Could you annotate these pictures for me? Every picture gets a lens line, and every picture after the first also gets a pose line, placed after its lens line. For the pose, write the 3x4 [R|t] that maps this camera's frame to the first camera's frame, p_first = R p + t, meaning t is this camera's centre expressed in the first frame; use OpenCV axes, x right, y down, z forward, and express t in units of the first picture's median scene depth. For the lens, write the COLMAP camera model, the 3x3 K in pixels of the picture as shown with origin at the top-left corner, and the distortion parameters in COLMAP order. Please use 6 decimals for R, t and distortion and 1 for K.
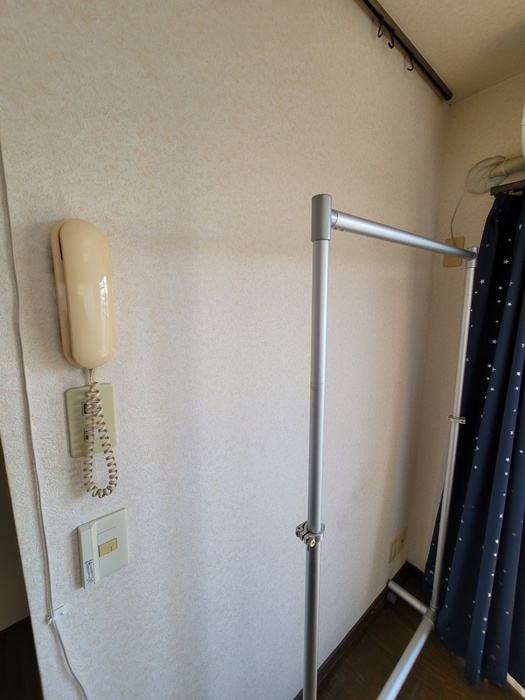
lens RADIAL K [[286.9, 0, 262.3], [0, 286.9, 347.9], [0, 0, 1]] dist [-0.002949, 0.000360]
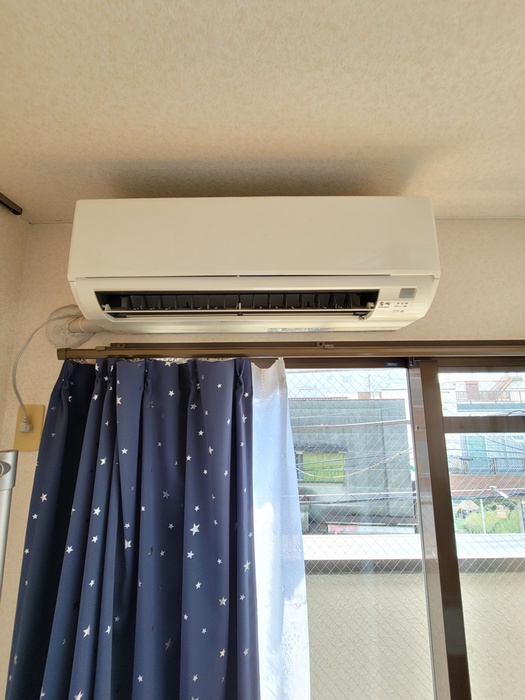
lens RADIAL K [[286.9, 0, 262.3], [0, 286.9, 347.9], [0, 0, 1]] dist [-0.002949, 0.000360]
pose [[0.632759, 0.120064, 0.764984, 0.572900], [0.136570, 0.955117, -0.262870, -0.312165], [-0.762211, 0.270807, 0.587961, 0.234989]]
